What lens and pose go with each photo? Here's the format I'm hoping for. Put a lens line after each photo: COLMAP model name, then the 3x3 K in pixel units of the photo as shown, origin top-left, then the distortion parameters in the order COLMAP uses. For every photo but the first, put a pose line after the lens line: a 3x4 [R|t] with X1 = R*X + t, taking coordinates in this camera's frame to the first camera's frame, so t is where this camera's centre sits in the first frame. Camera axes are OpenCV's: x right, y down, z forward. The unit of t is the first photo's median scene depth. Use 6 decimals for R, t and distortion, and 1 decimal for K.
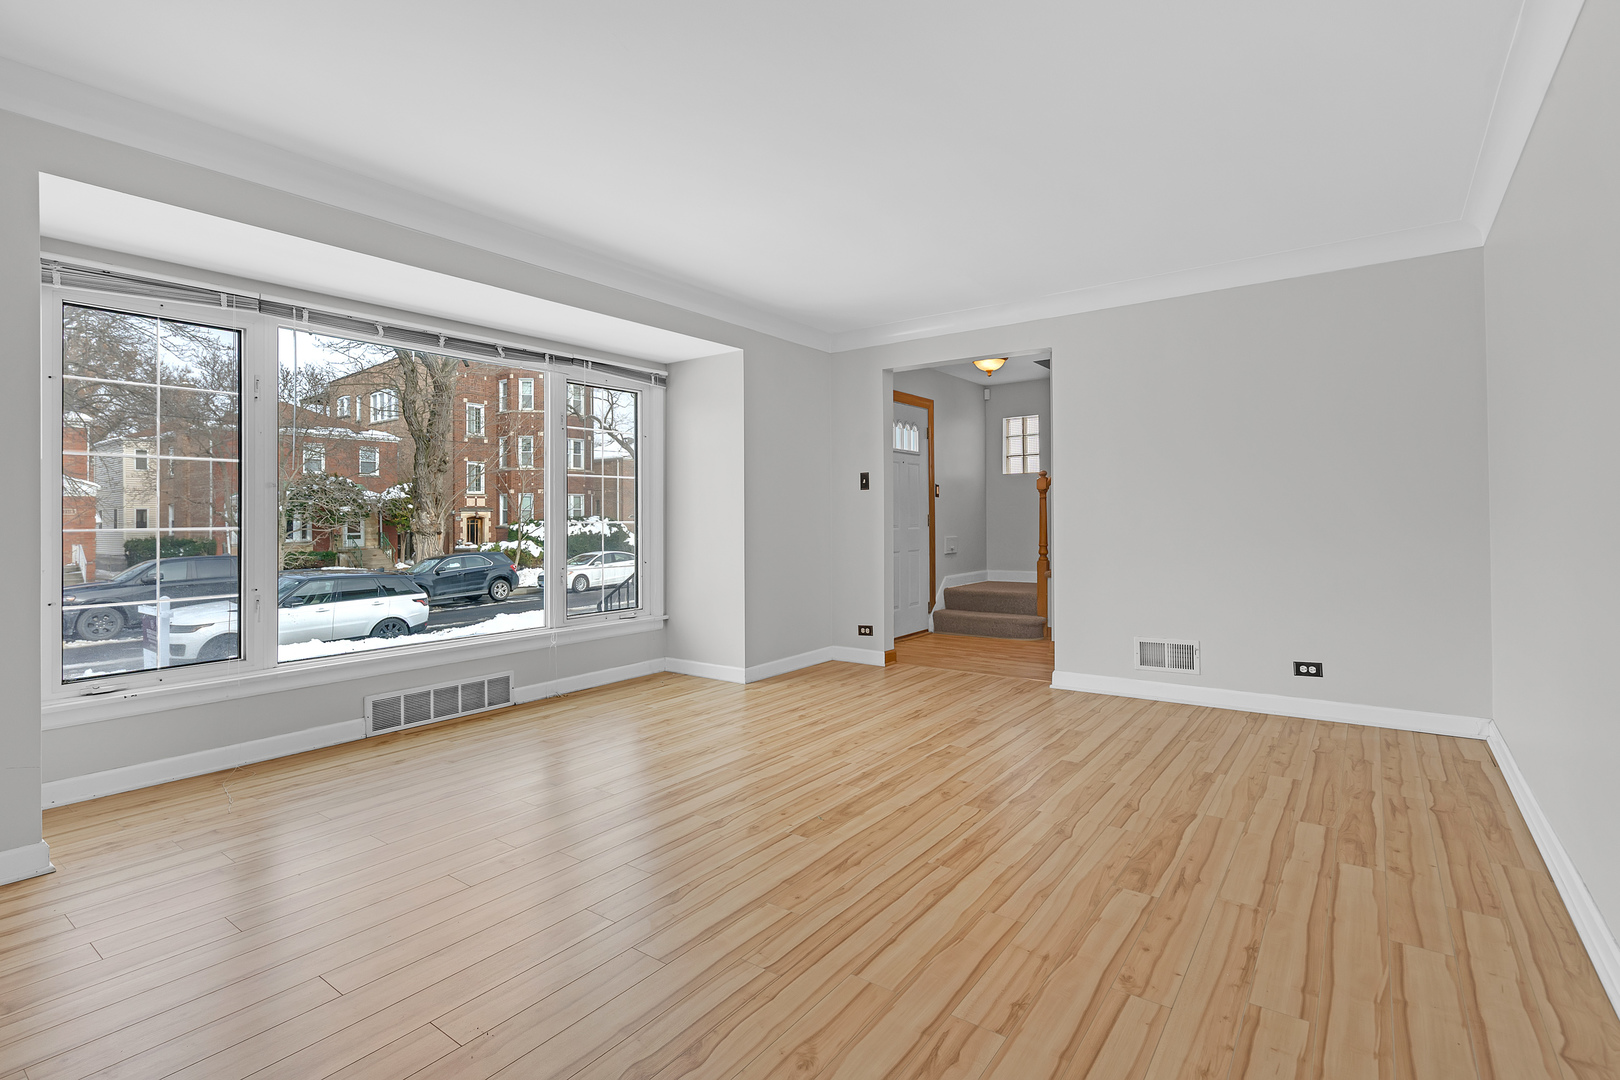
lens RADIAL K [[773.2, 0, 805.4], [0, 773.2, 536.1], [0, 0, 1]] dist [0.009886, 0.000932]
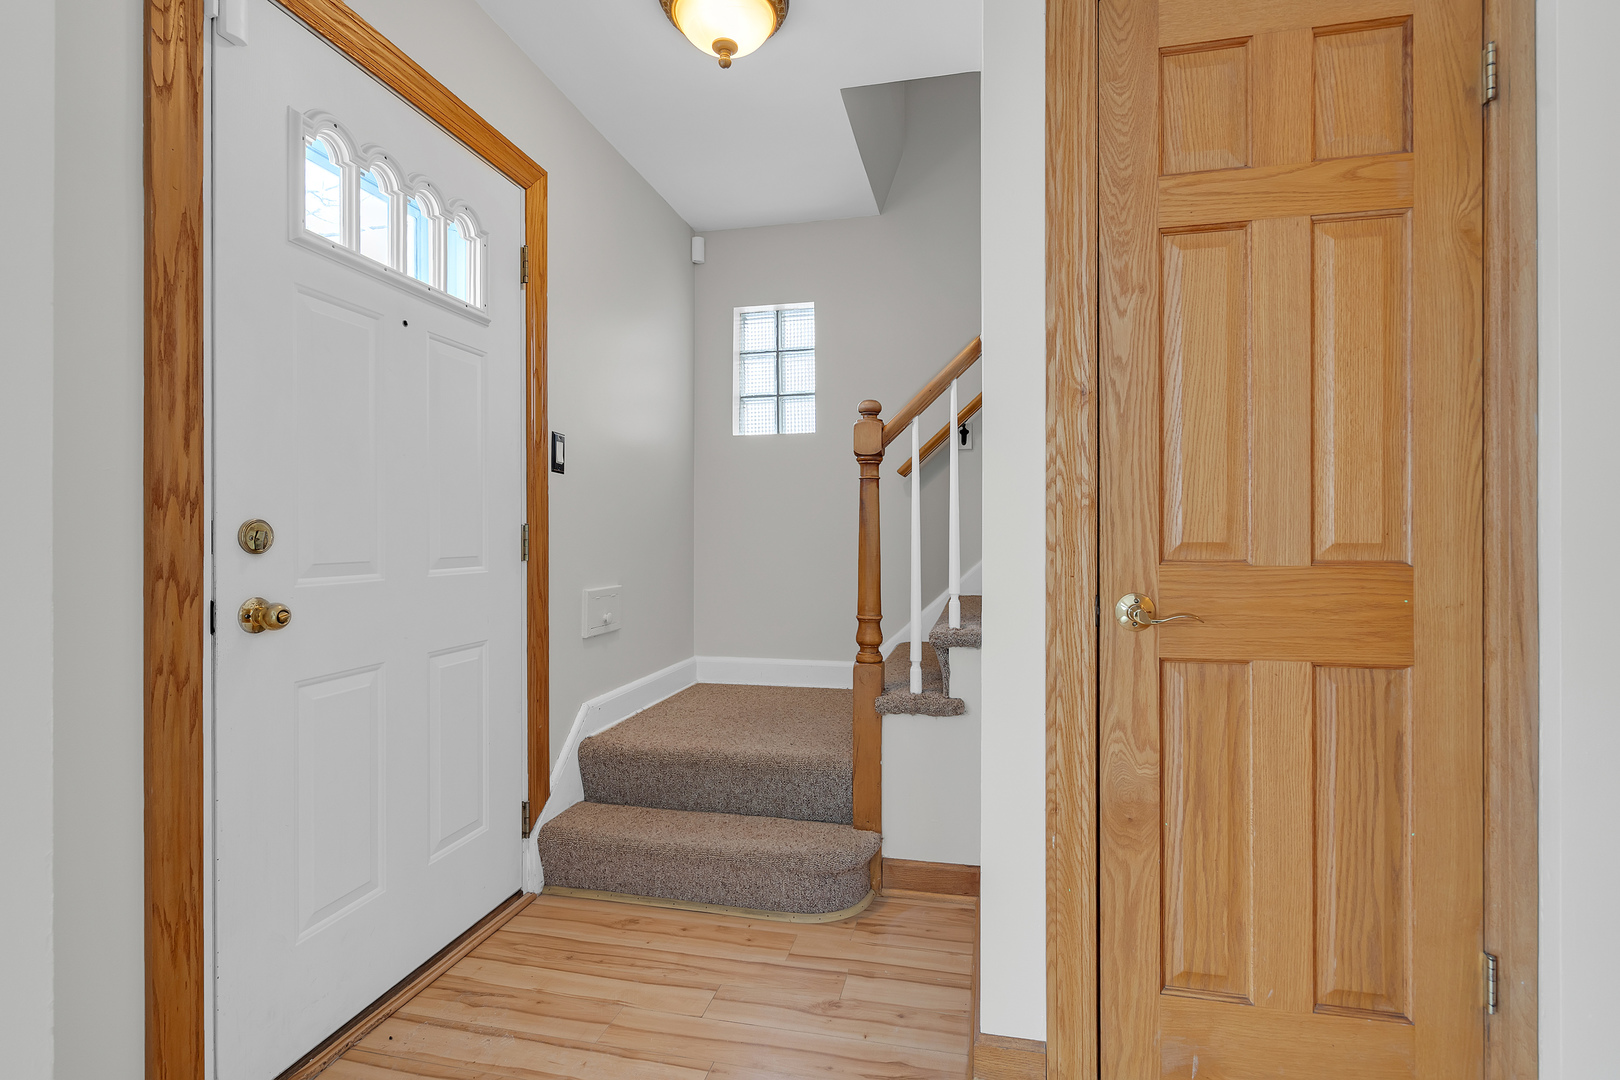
lens RADIAL K [[773.2, 0, 812.8], [0, 773.2, 535.2], [0, 0, 1]] dist [0.009886, 0.000932]
pose [[0.918372, 0.008482, 0.395627, 0.138709], [-0.000978, 0.999816, -0.019165, -0.017334], [-0.395717, 0.017214, 0.918211, 0.648531]]
